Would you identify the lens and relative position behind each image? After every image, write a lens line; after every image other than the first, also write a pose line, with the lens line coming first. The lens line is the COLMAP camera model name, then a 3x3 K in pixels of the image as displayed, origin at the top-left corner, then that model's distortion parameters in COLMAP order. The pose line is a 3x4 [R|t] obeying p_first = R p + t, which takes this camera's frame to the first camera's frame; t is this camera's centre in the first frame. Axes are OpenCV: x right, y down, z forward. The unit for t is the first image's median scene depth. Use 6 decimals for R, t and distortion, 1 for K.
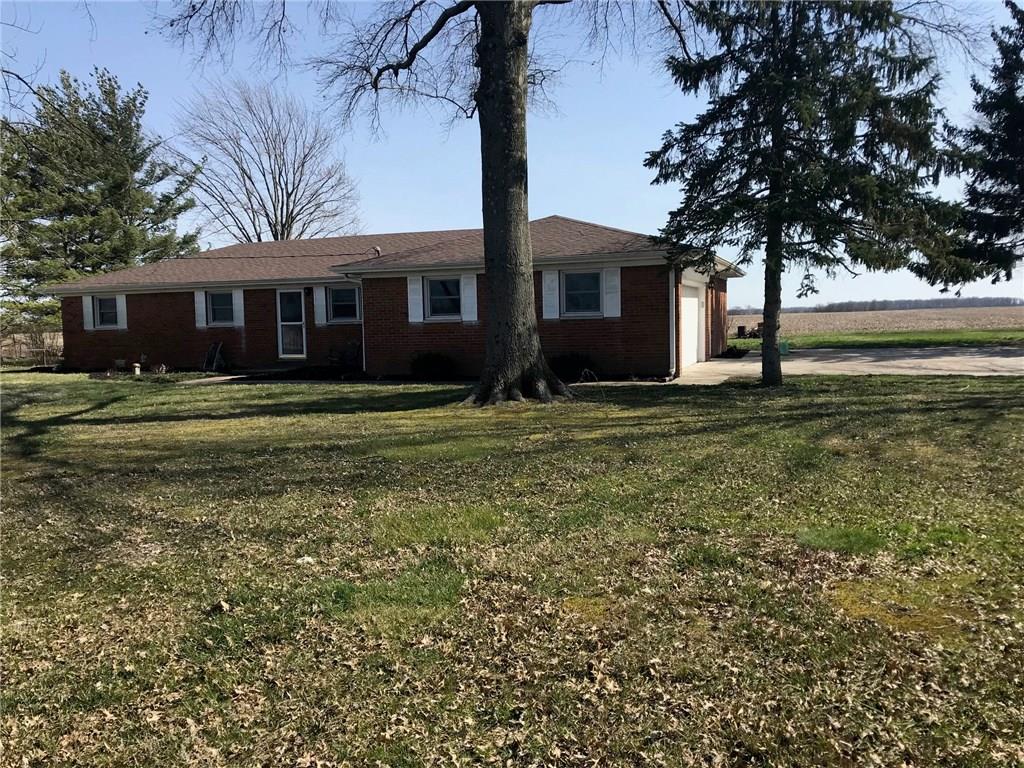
lens RADIAL K [[838.8, 0, 479.5], [0, 838.8, 381.7], [0, 0, 1]] dist [-0.000318, -0.000810]
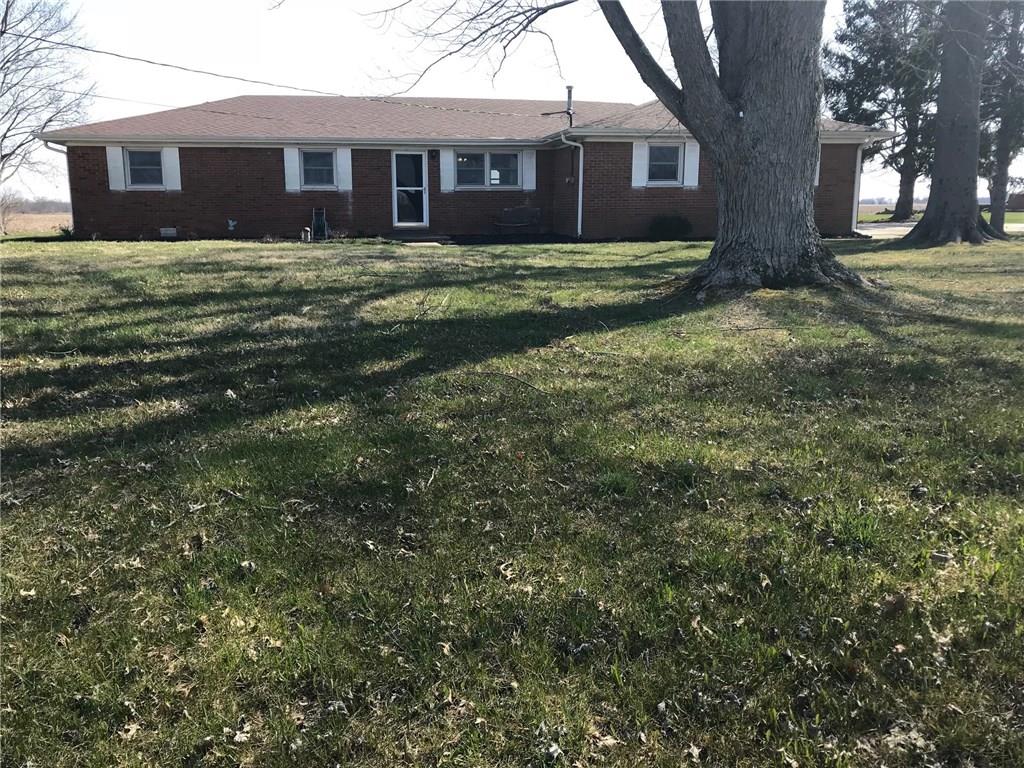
lens RADIAL K [[850.9, 0, 492.2], [0, 850.9, 384.6], [0, 0, 1]] dist [0.065360, -0.084101]
pose [[0.865191, -0.080404, 0.494955, -0.643987], [0.021990, 0.992195, 0.122740, 0.033800], [-0.500960, -0.095309, 0.860206, 0.103078]]
